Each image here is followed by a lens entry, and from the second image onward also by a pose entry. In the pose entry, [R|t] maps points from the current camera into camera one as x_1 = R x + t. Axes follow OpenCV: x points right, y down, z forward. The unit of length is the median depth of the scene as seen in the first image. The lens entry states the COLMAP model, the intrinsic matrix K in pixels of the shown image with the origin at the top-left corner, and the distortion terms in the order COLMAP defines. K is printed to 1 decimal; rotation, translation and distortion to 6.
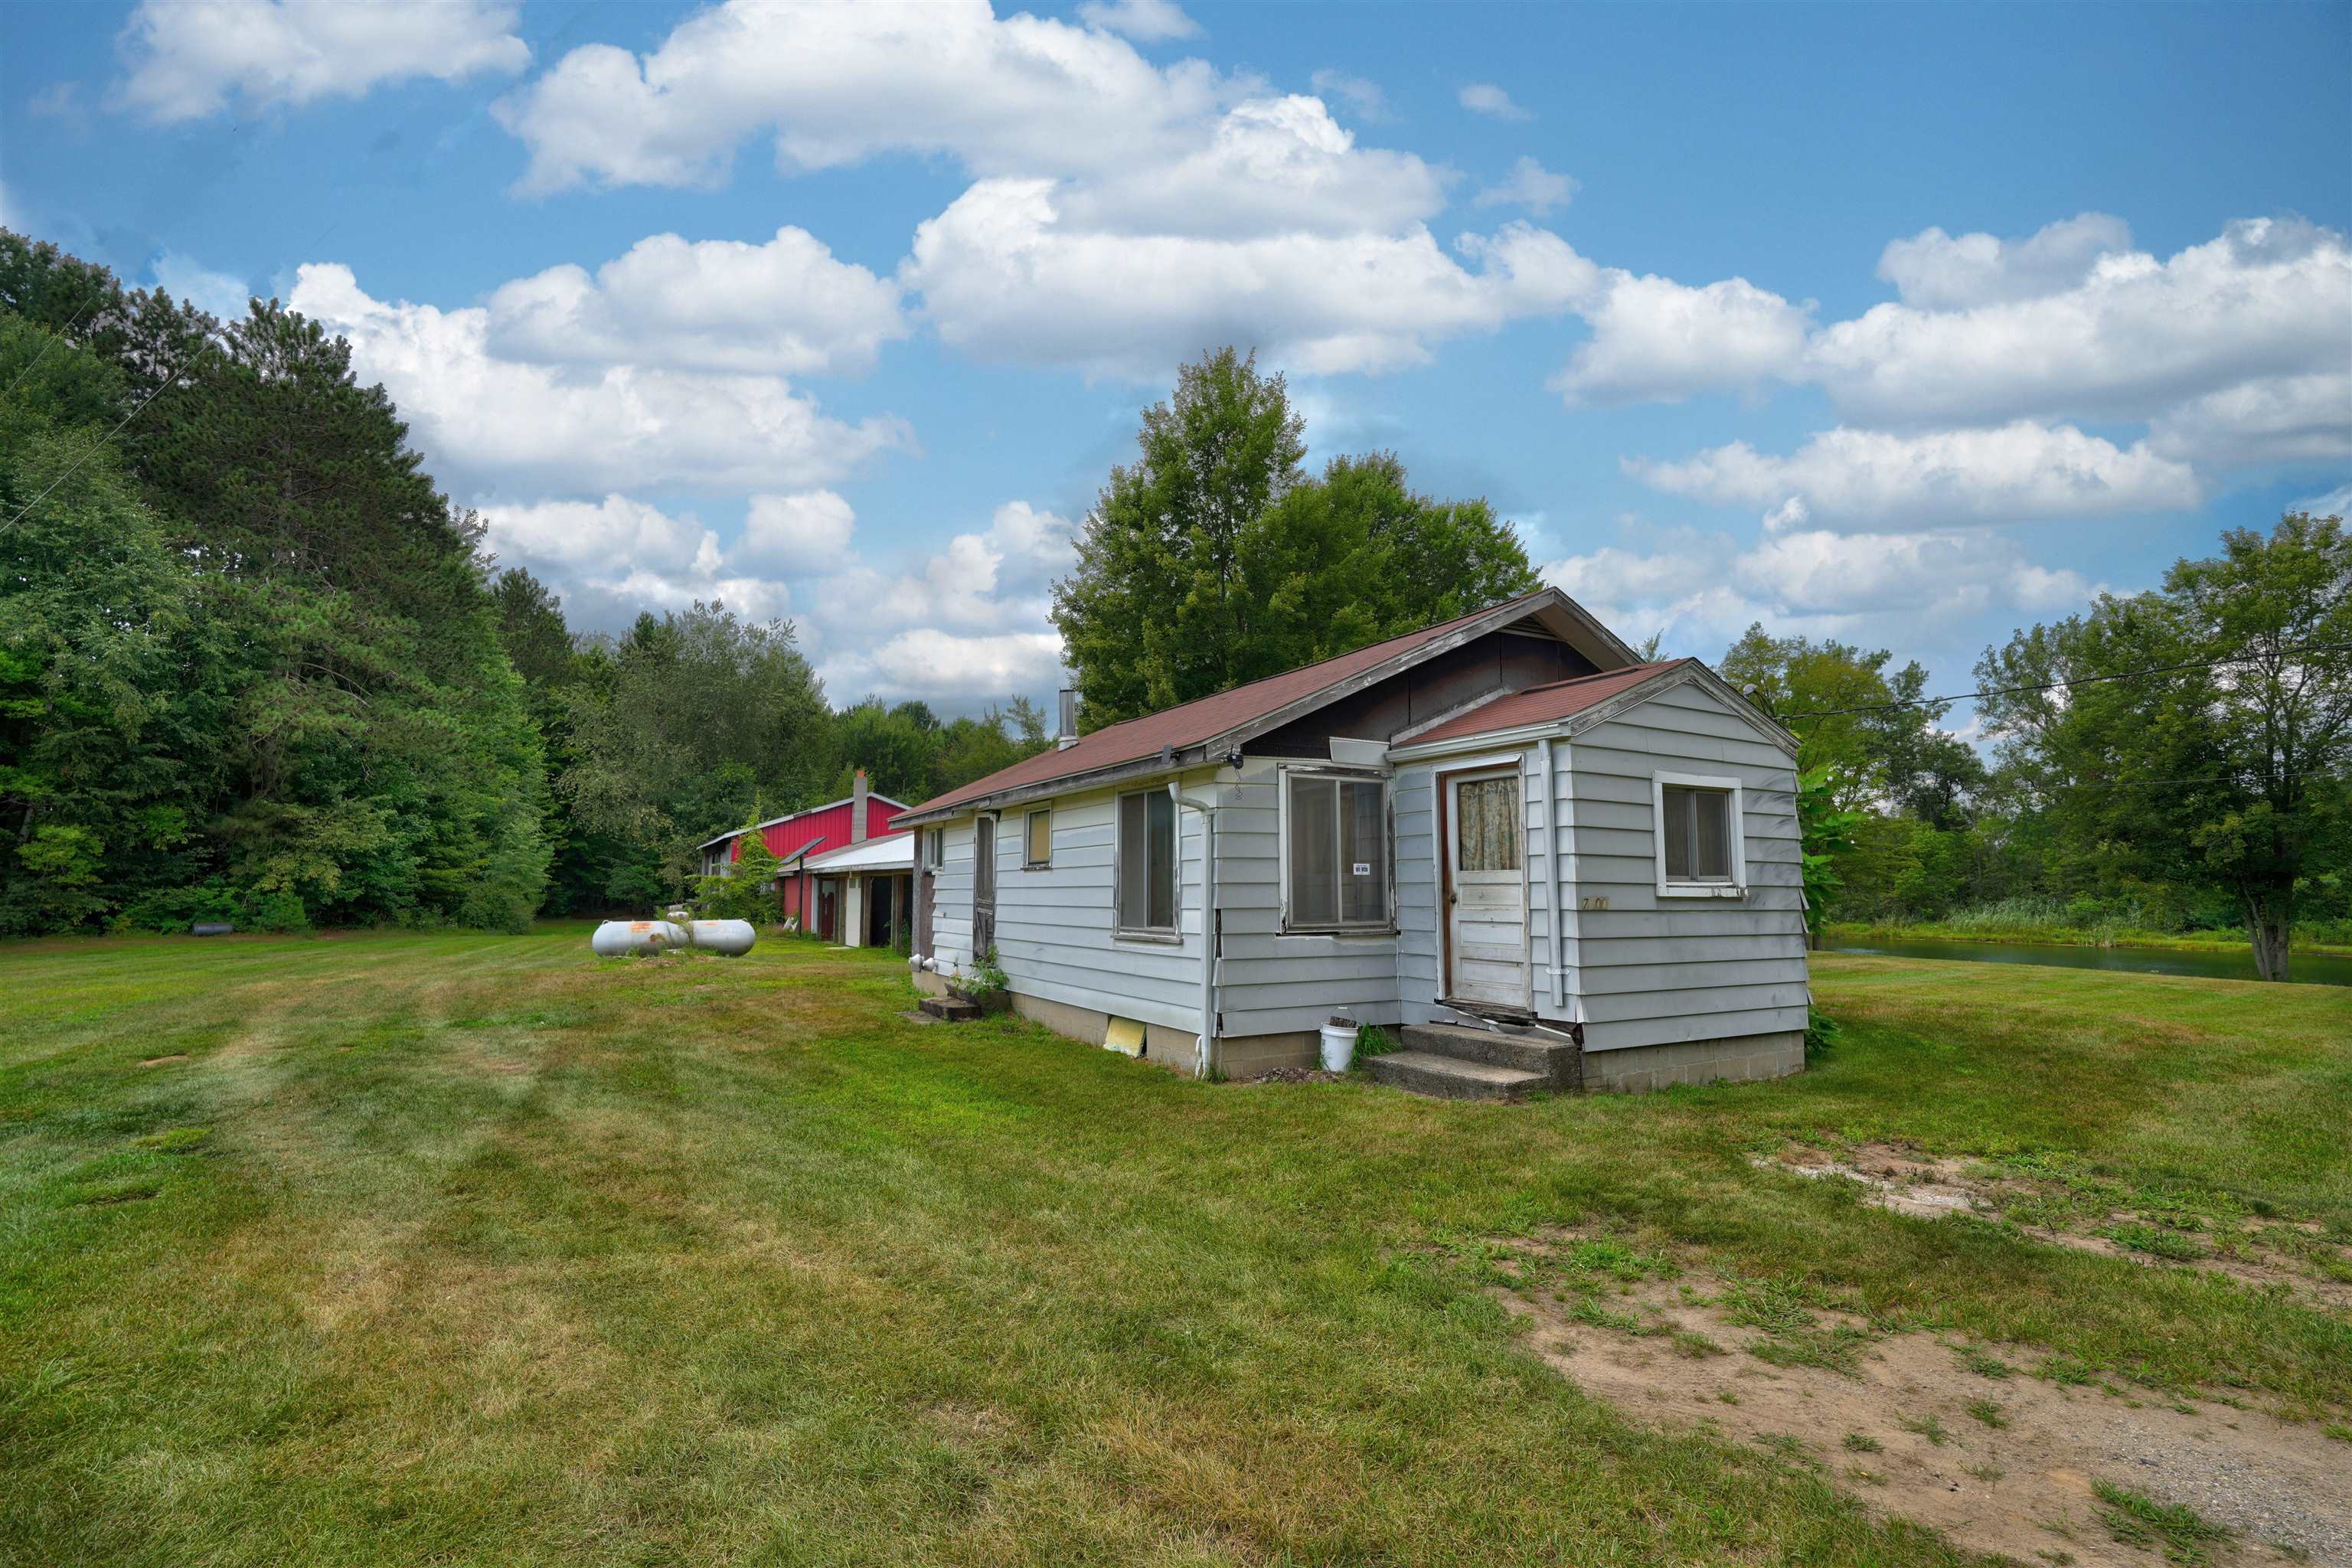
lens RADIAL K [[1055.7, 0, 1184.4], [0, 1055.7, 783.9], [0, 0, 1]] dist [0.003024, 0.003971]
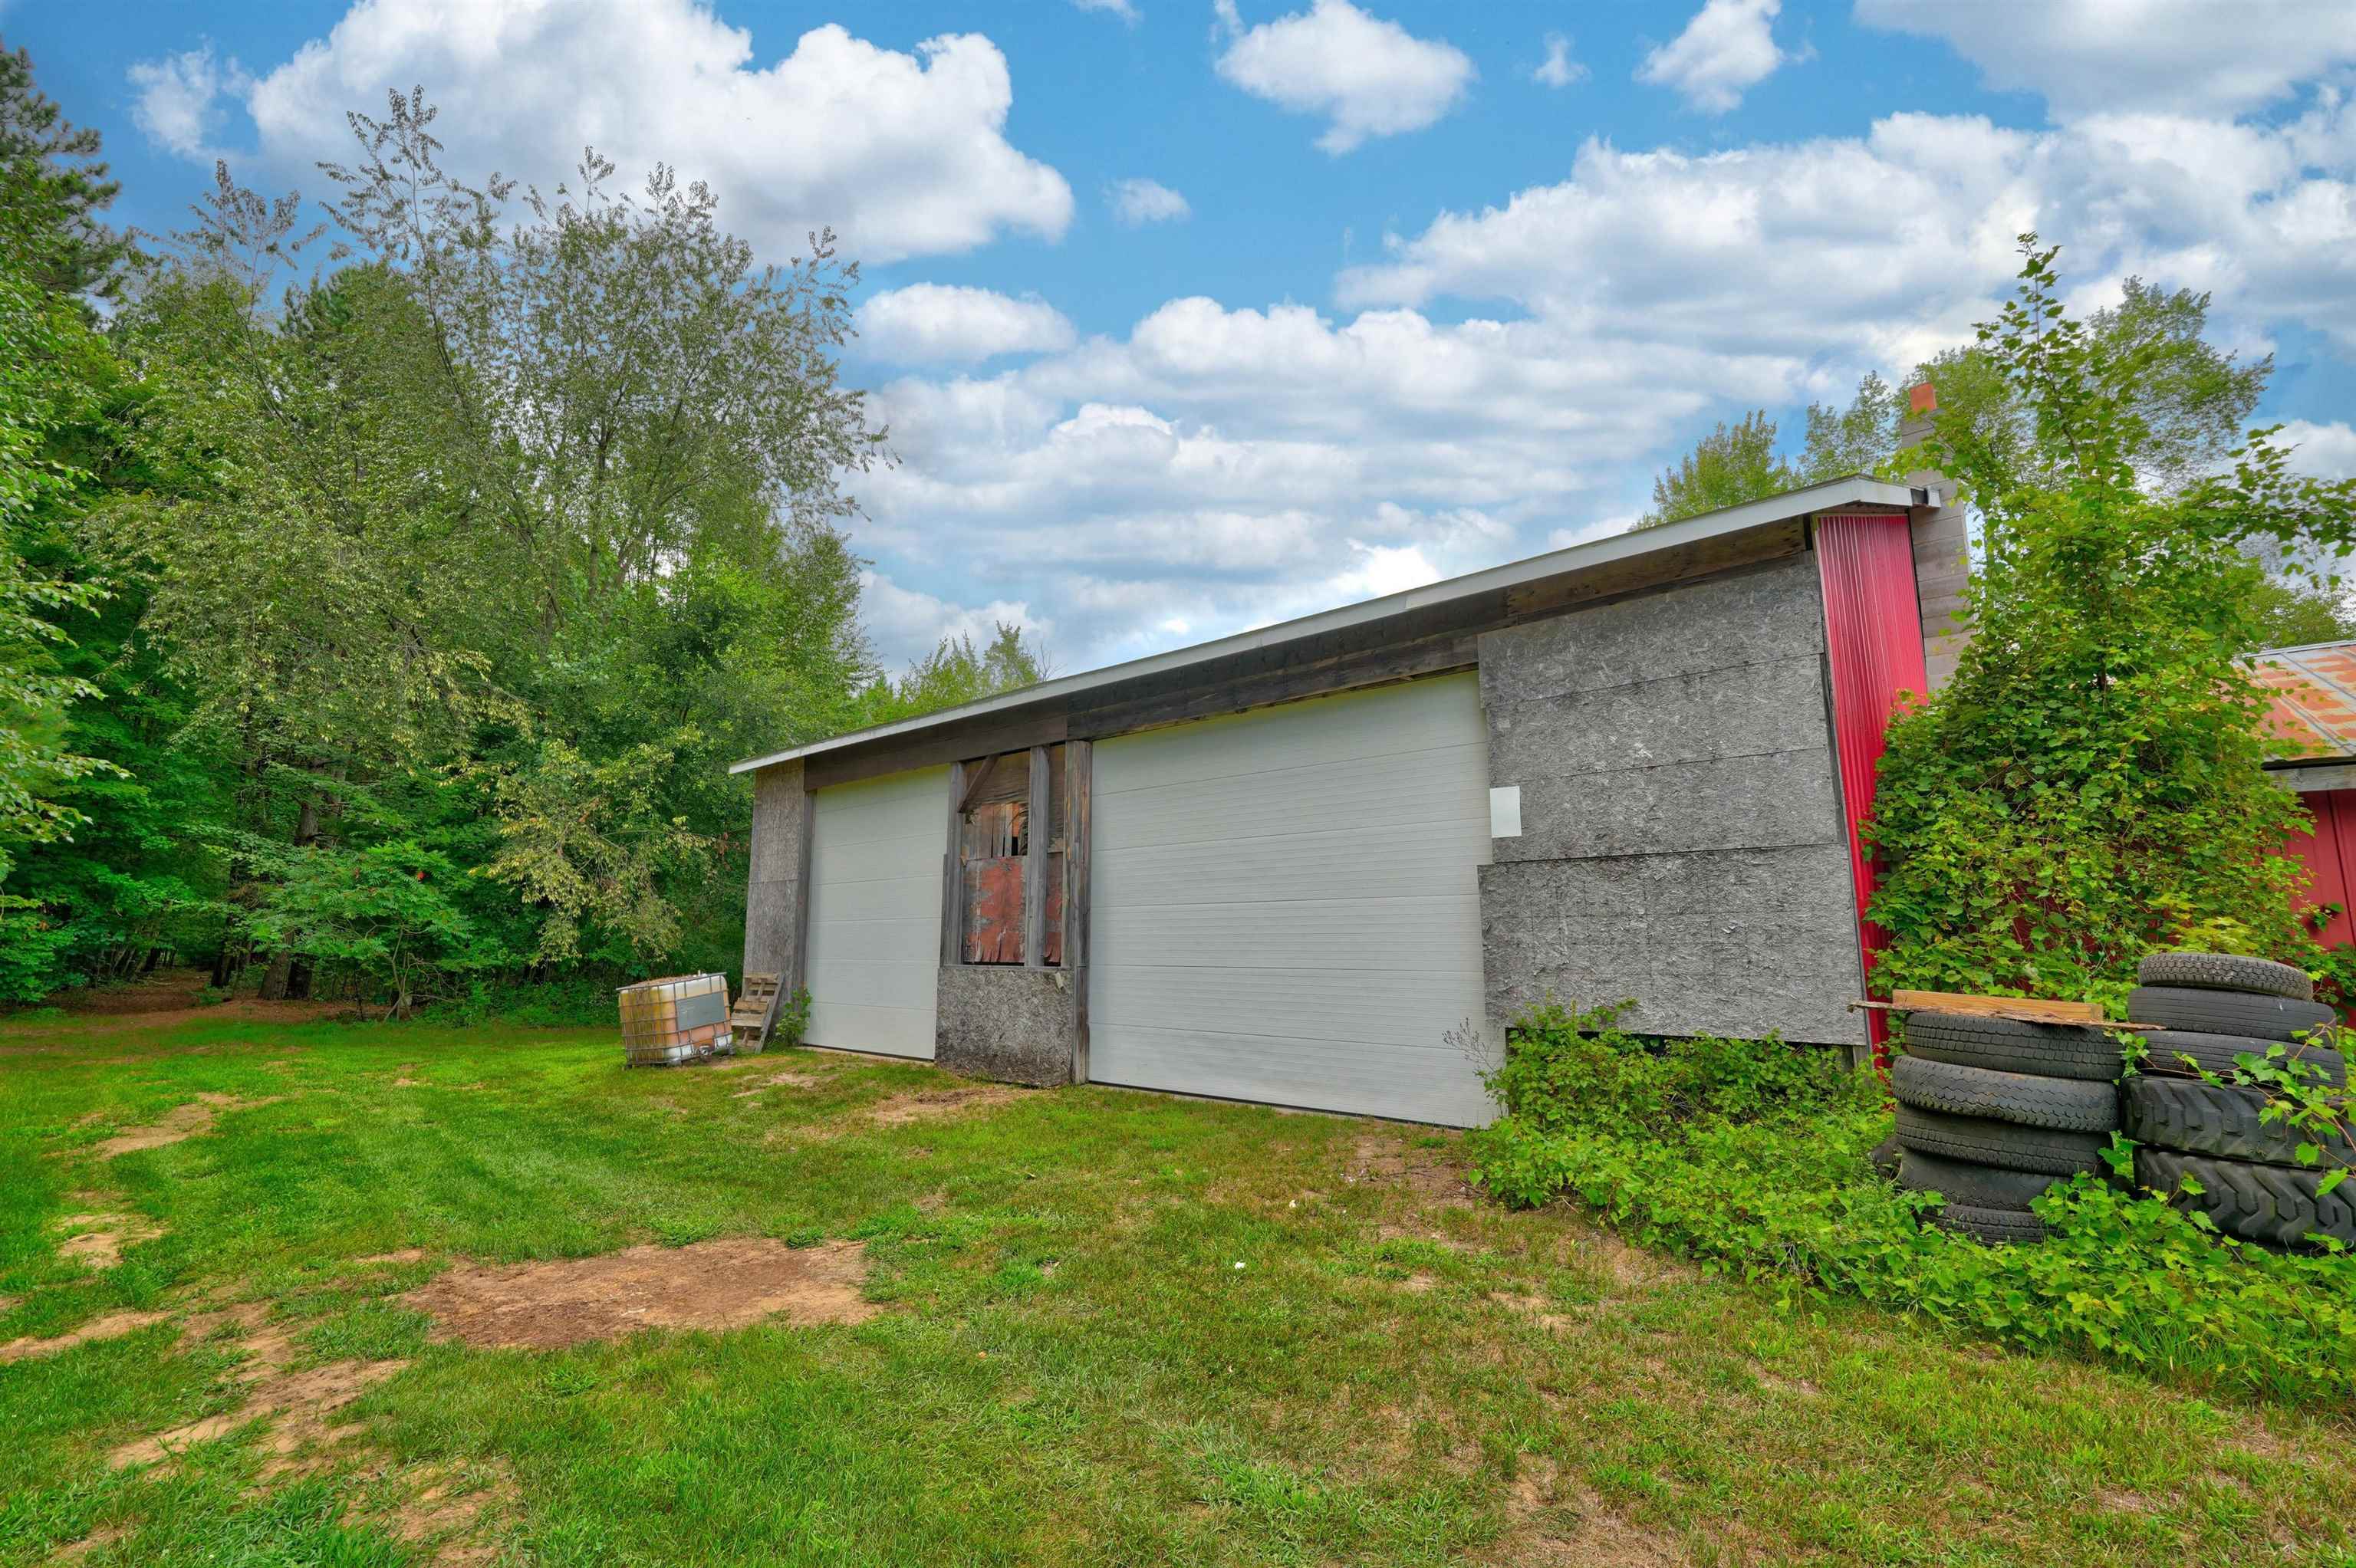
lens RADIAL K [[1057.4, 0, 1169.8], [0, 1057.4, 773.5], [0, 0, 1]] dist [0.003024, 0.003971]
pose [[0.953580, 0.064420, 0.294168, -0.408832], [-0.044428, 0.996257, -0.074153, 0.071333], [-0.297844, 0.057642, 0.952873, 0.668407]]
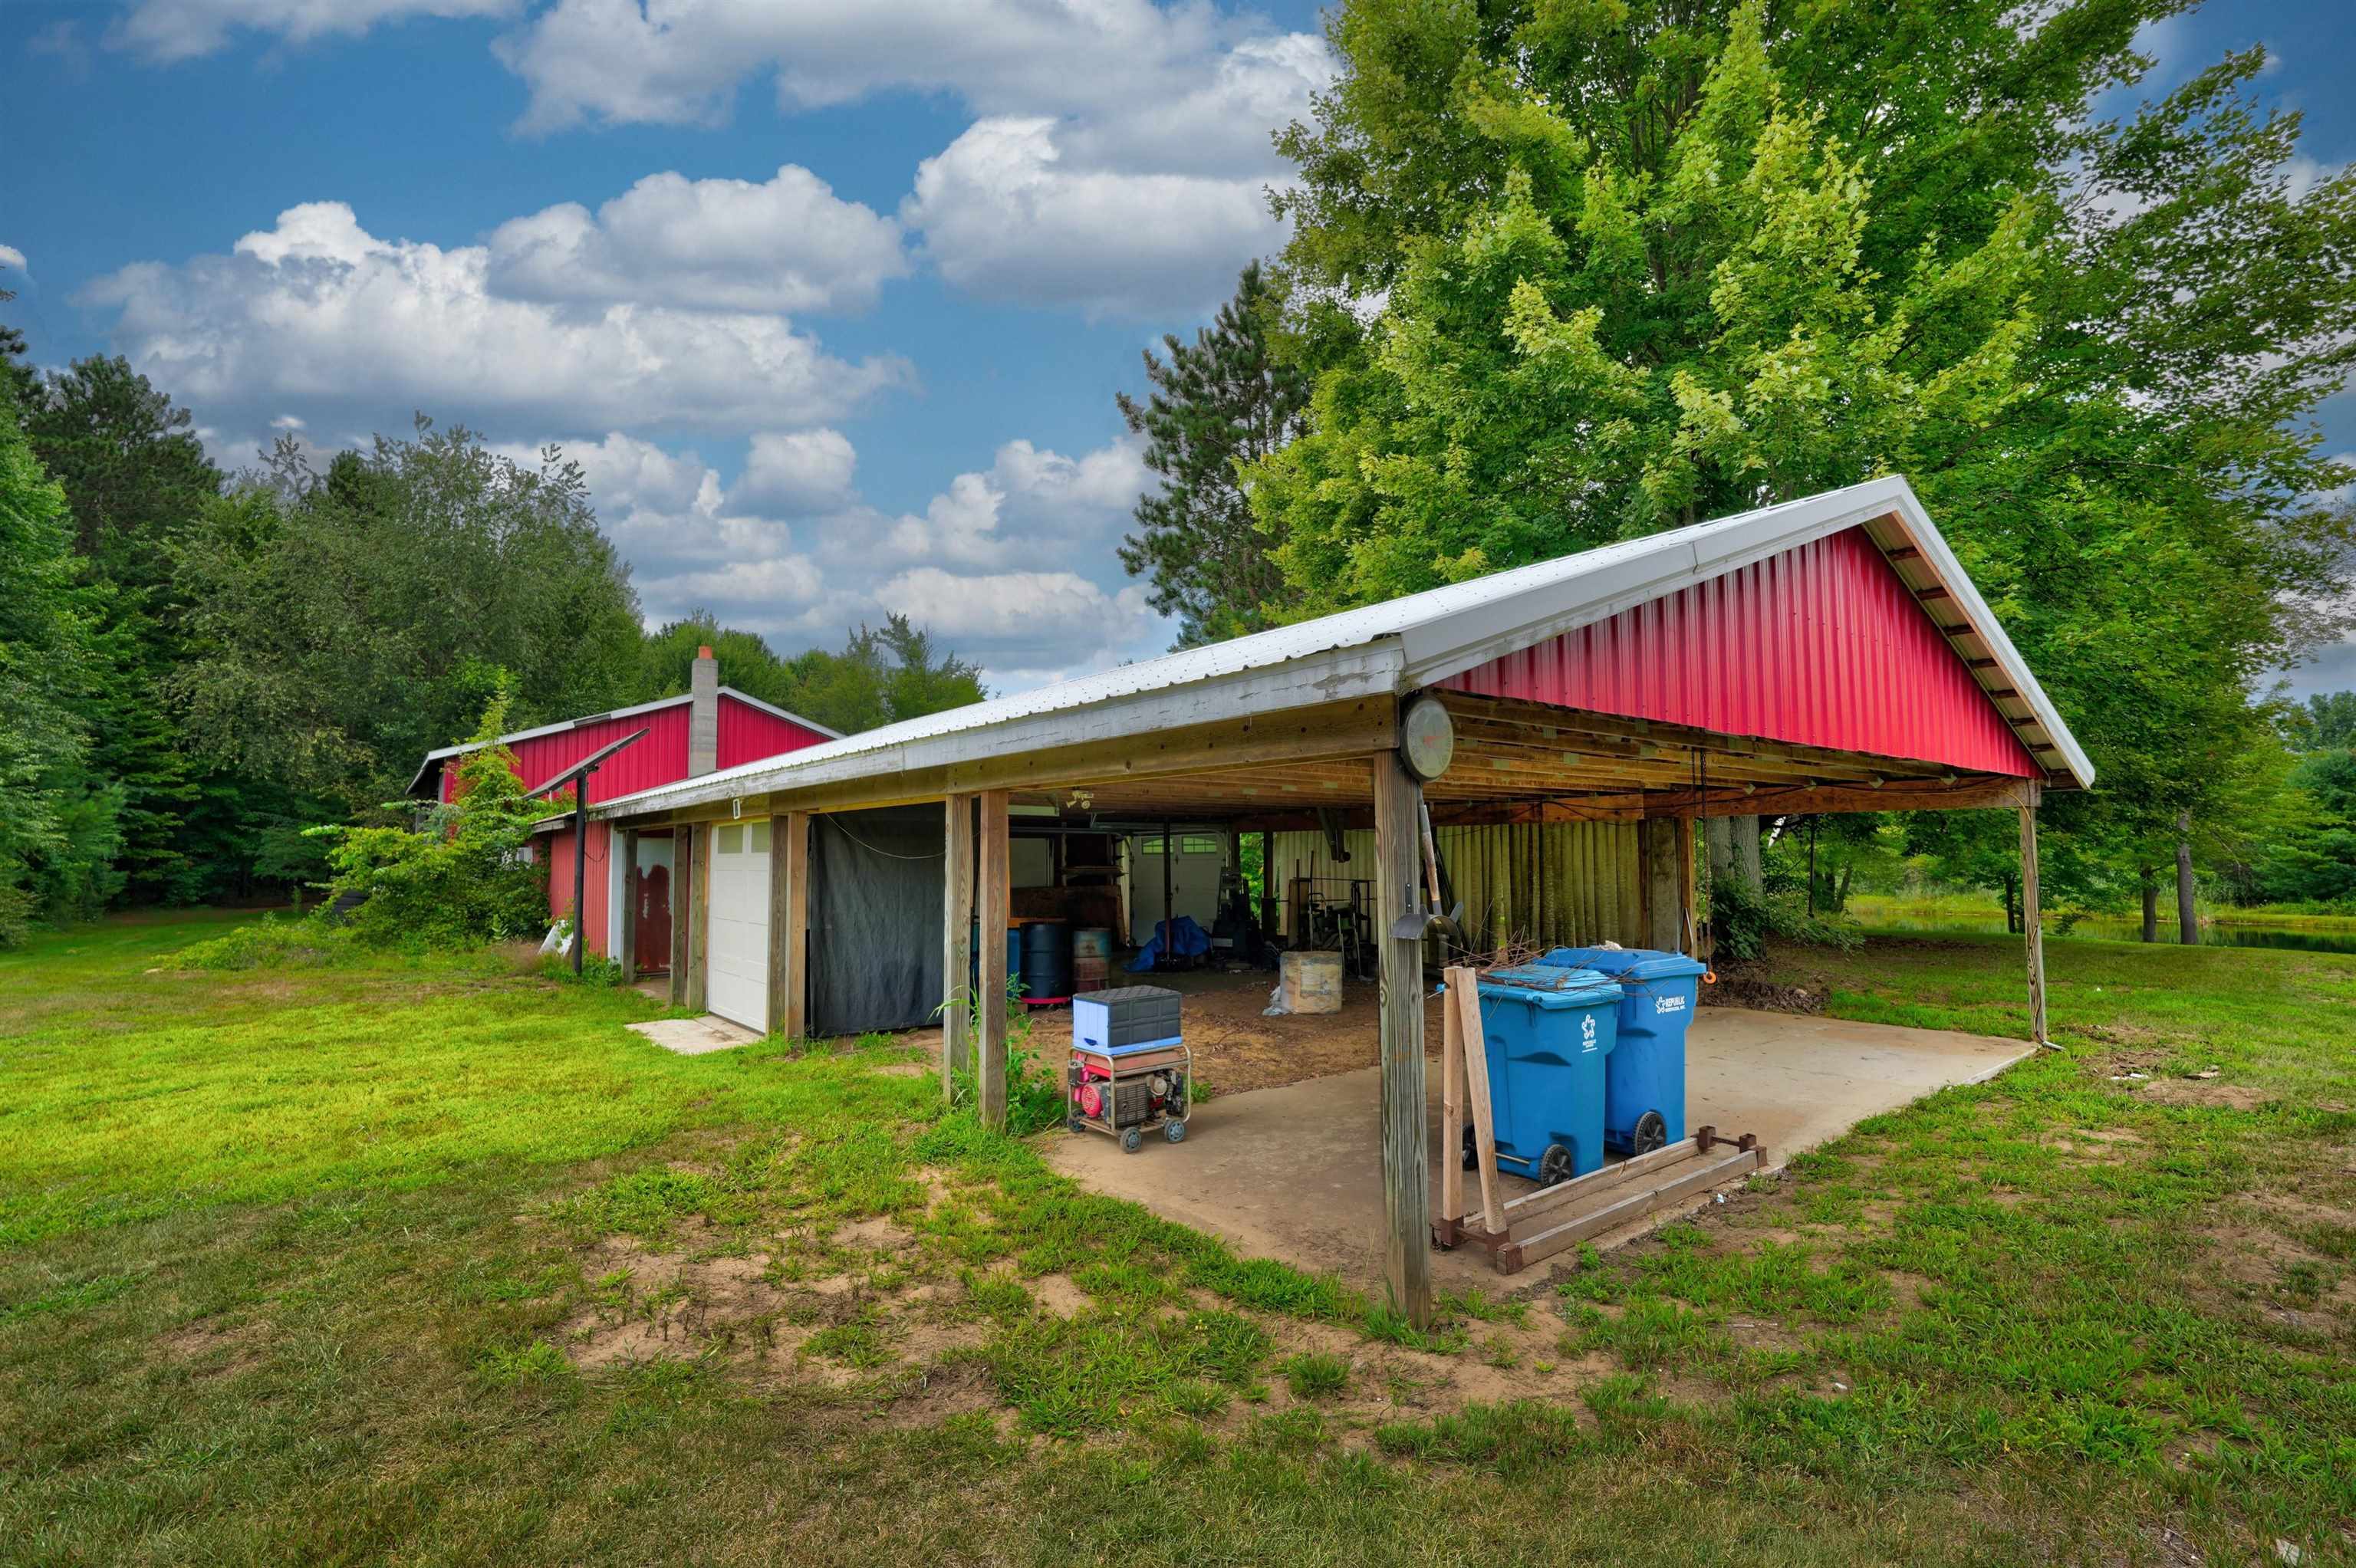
lens RADIAL K [[1057.4, 0, 1171.8], [0, 1057.4, 785.5], [0, 0, 1]] dist [0.003024, 0.003971]
pose [[0.989468, 0.007145, 0.144576, -0.113744], [-0.011182, 0.999569, 0.027131, 0.033504], [-0.144319, -0.028462, 0.989122, 0.326114]]
